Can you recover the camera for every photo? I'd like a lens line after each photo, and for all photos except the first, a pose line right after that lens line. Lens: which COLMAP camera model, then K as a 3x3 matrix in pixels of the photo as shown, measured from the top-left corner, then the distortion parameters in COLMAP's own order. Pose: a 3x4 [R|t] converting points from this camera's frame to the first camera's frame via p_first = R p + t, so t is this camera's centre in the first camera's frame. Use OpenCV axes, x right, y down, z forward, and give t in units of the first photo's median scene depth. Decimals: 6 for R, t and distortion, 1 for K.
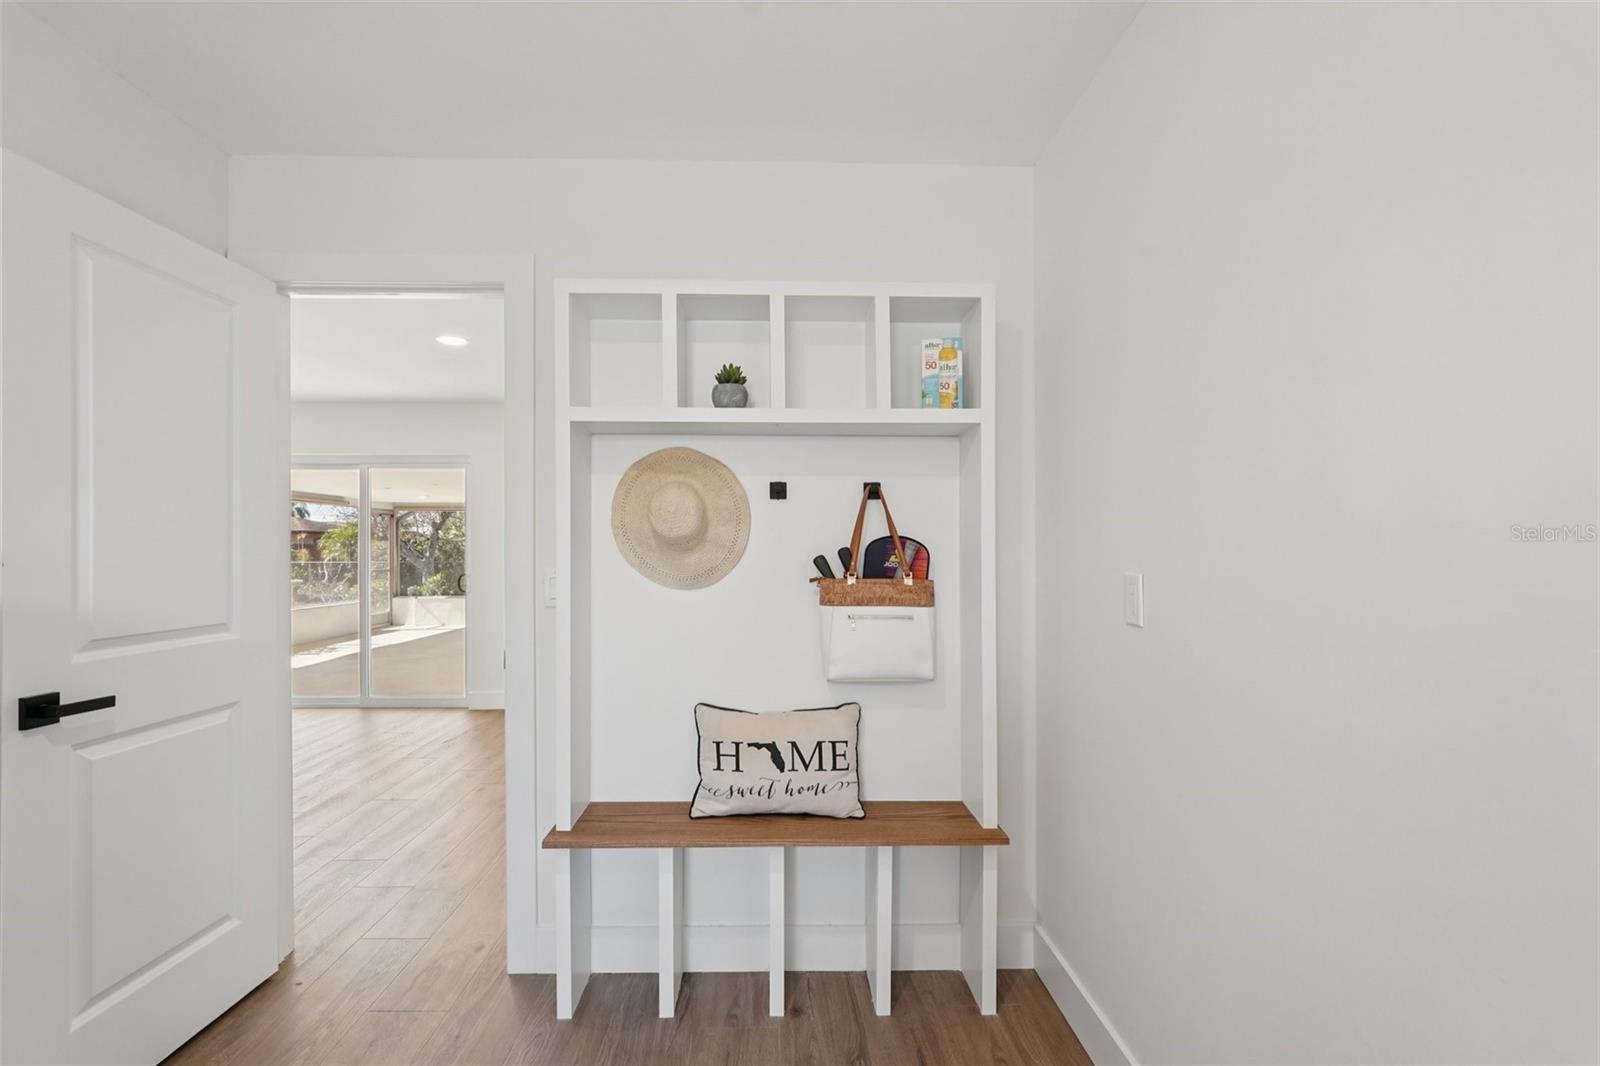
lens RADIAL K [[705.2, 0, 800.9], [0, 705.2, 552.4], [0, 0, 1]] dist [-0.011131, 0.000640]
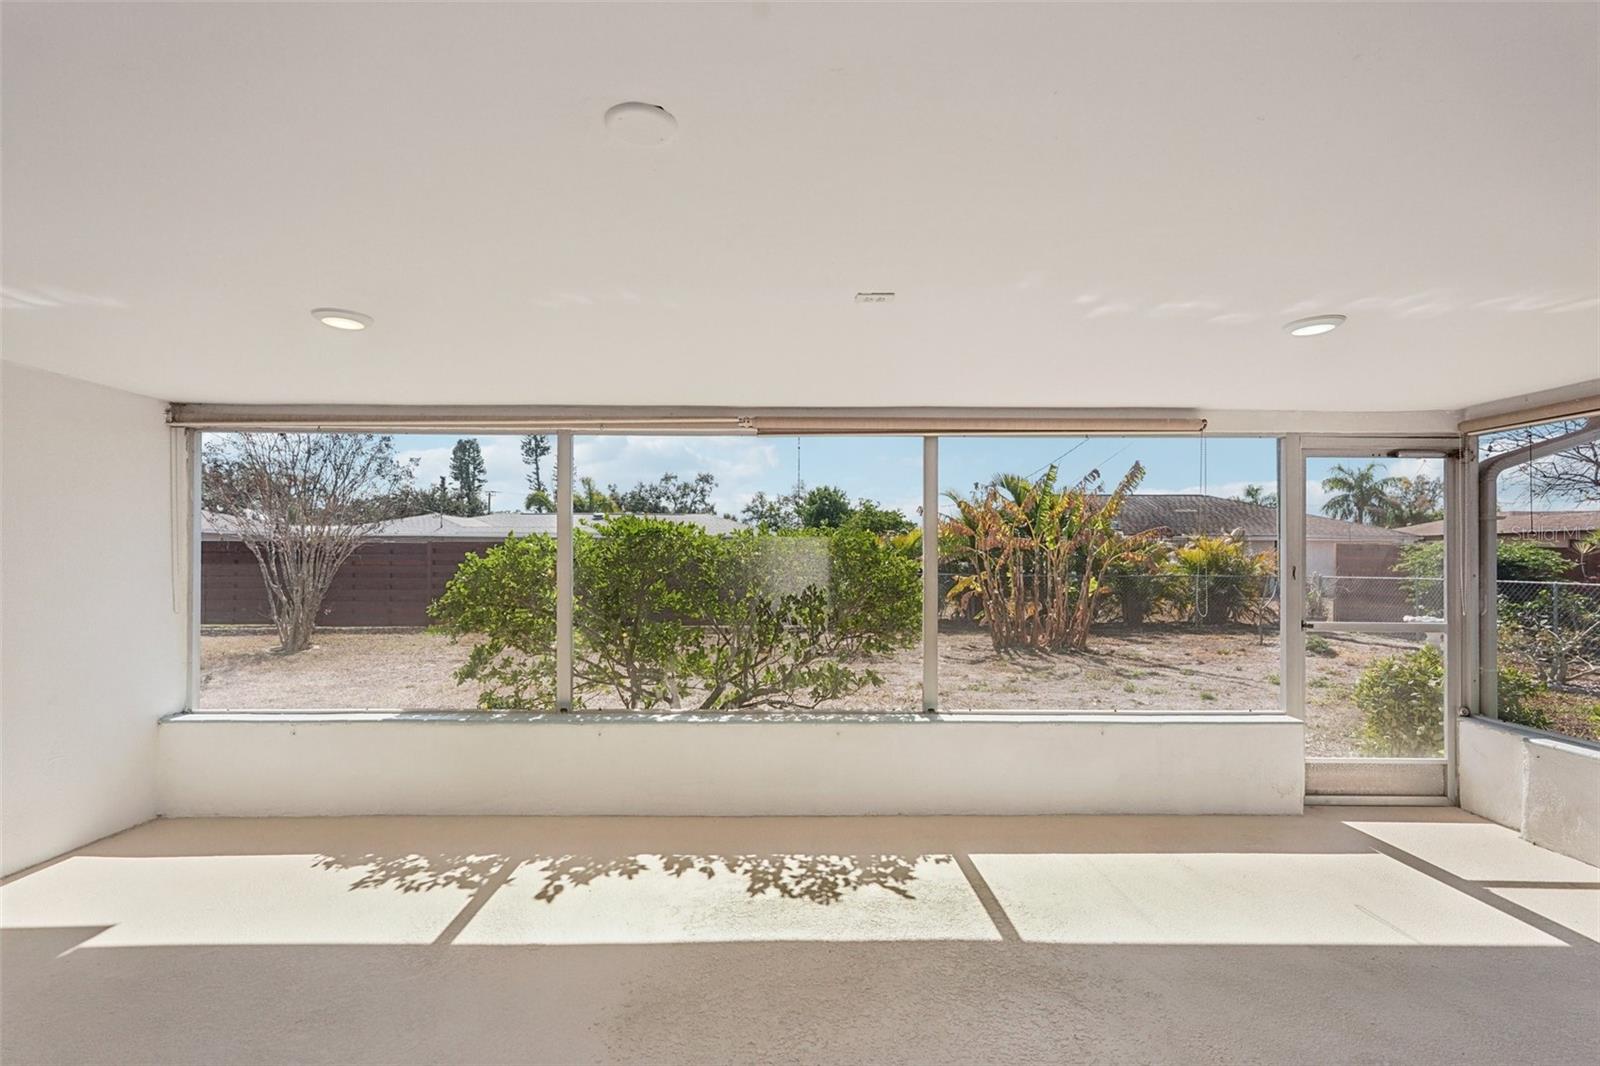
lens RADIAL K [[705.2, 0, 800.9], [0, 705.2, 552.4], [0, 0, 1]] dist [-0.011131, 0.000640]
pose [[-0.025870, -0.002252, -0.999663, -0.261999], [-0.005835, 0.999981, -0.002102, -0.006459], [0.999648, 0.005779, -0.025882, 0.699486]]
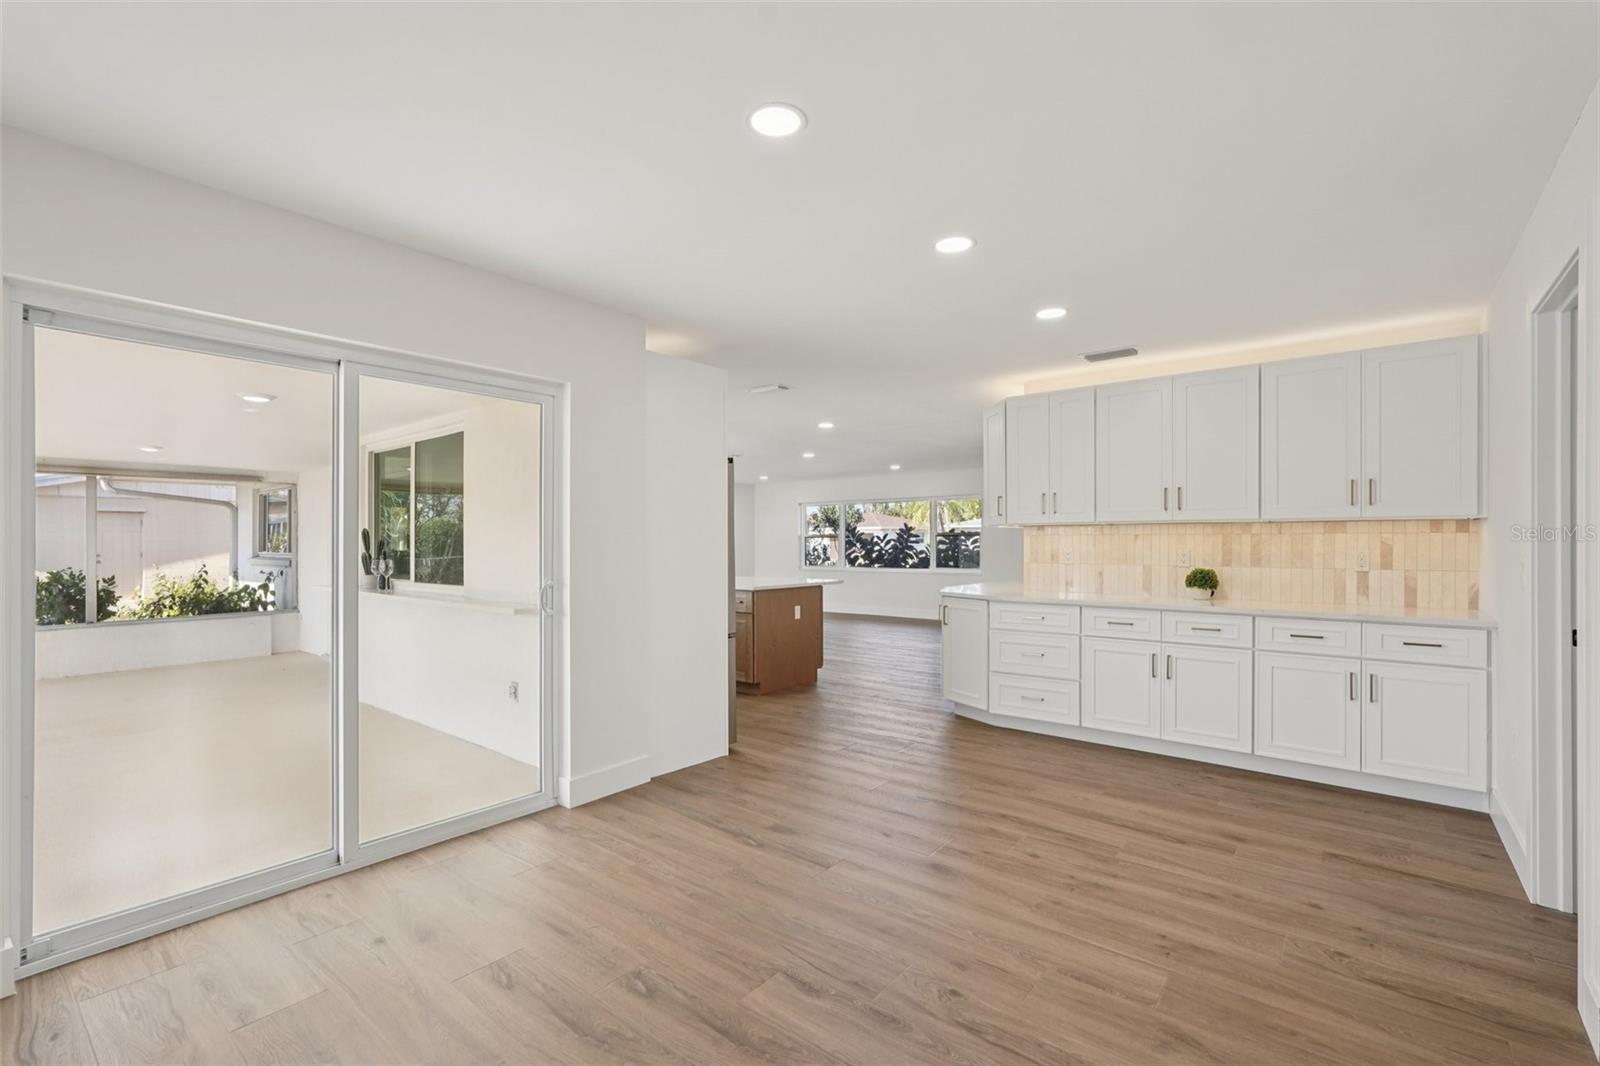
lens RADIAL K [[710.4, 0, 800.8], [0, 710.4, 537.6], [0, 0, 1]] dist [-0.016195, 0.009701]
pose [[0.663842, 0.002310, 0.747869, -0.338000], [0.005632, 0.999951, -0.008088, -0.000811], [-0.747852, 0.009582, 0.663797, 0.191058]]
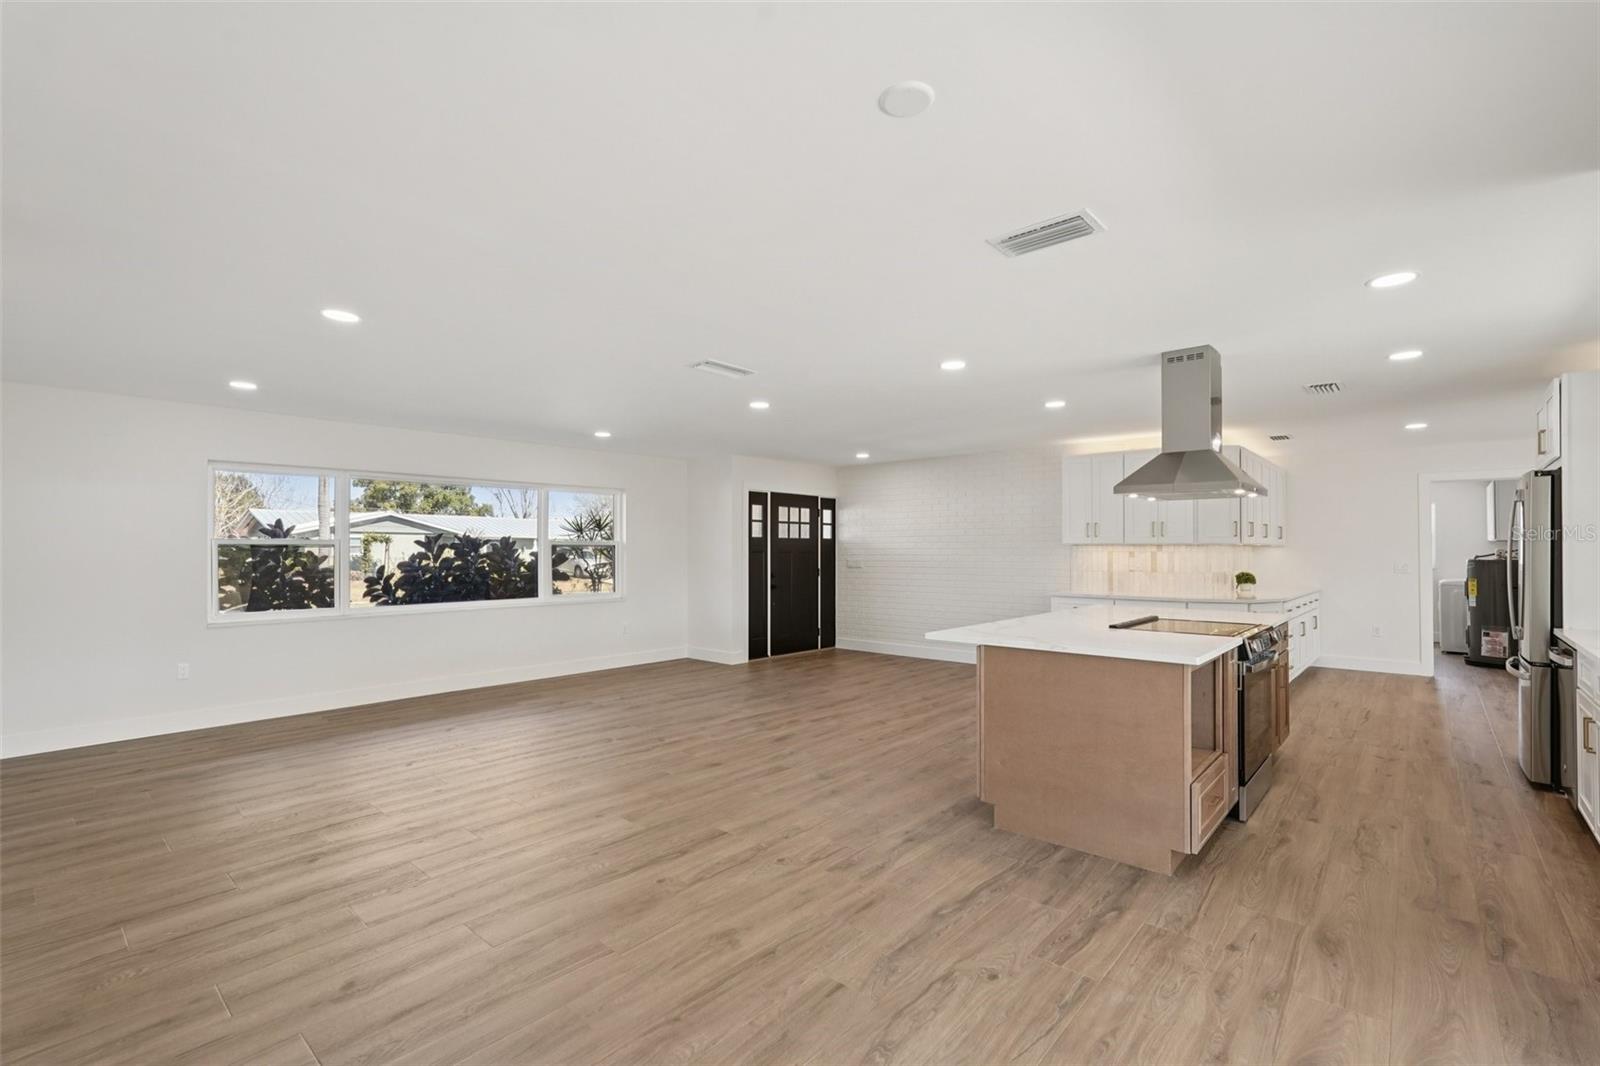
lens RADIAL K [[706.7, 0, 802.9], [0, 706.7, 540.5], [0, 0, 1]] dist [-0.013867, 0.008646]
pose [[-0.718755, 0.006561, 0.695233, -0.098001], [0.000058, 0.999956, -0.009376, -0.008393], [-0.695264, -0.006699, -0.718723, 0.930923]]
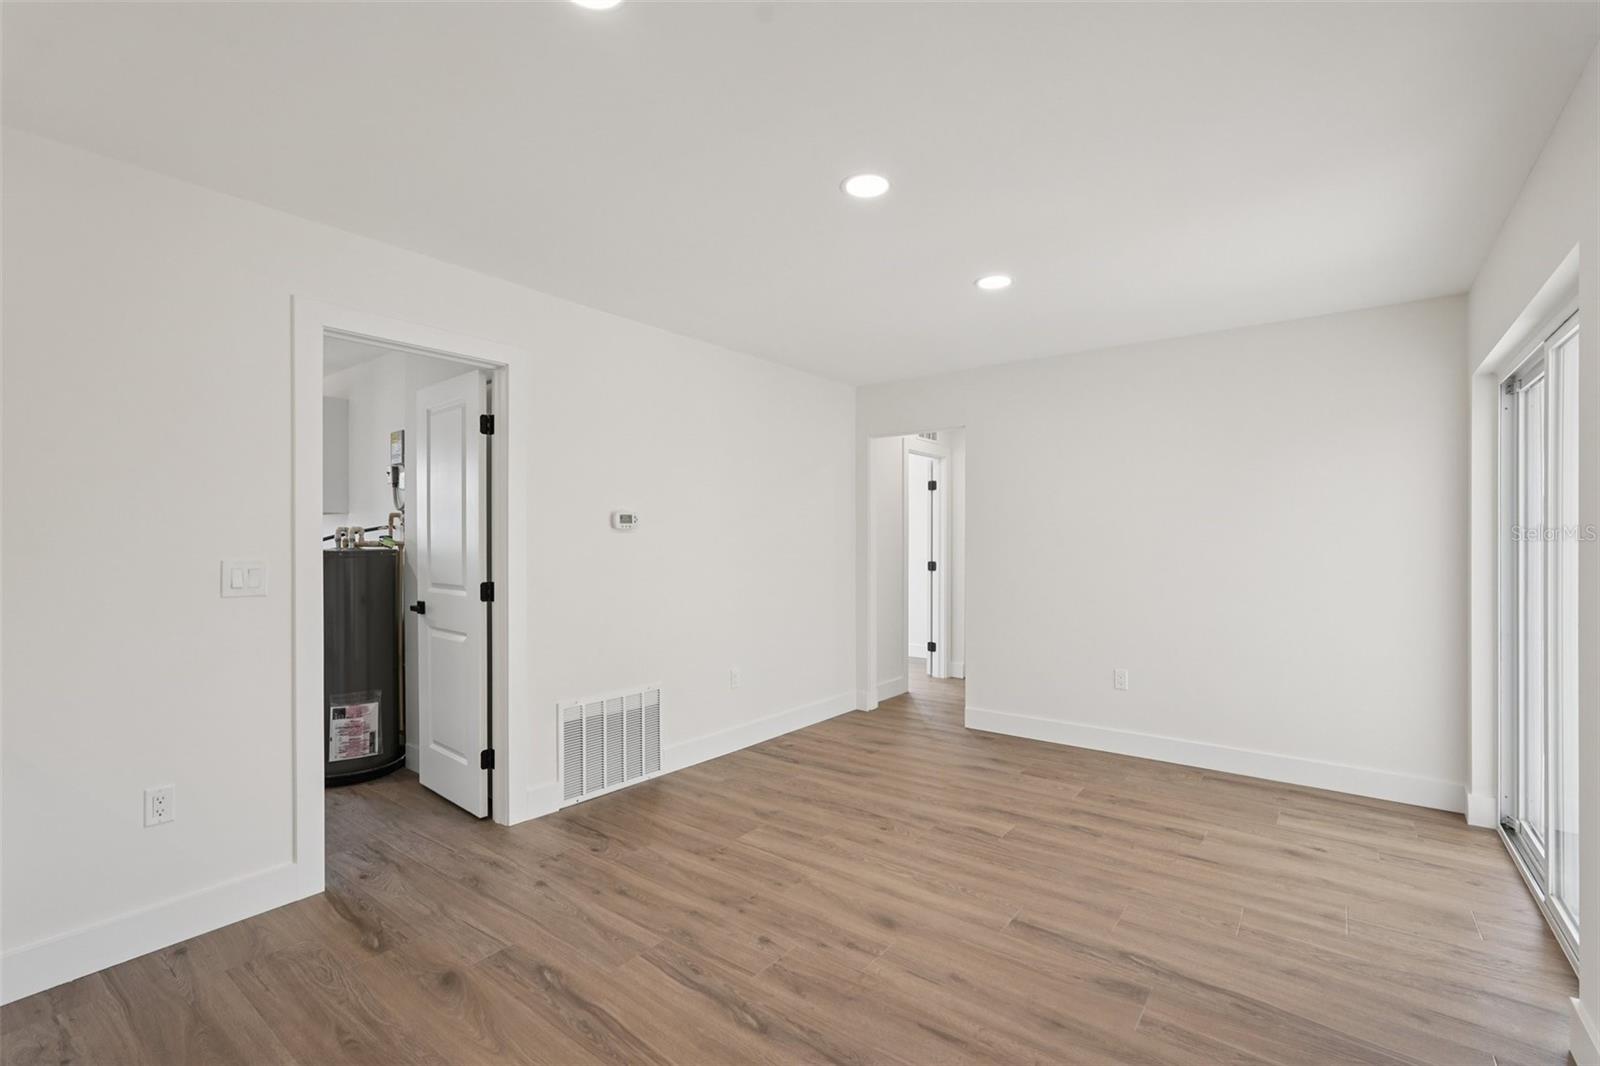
lens RADIAL K [[706.7, 0, 802.9], [0, 706.7, 540.5], [0, 0, 1]] dist [-0.013867, 0.008646]
pose [[-0.640203, 0.001252, -0.768205, -0.003089], [-0.002087, 0.999992, 0.003369, -0.002536], [0.768203, 0.003760, -0.640195, 0.398528]]
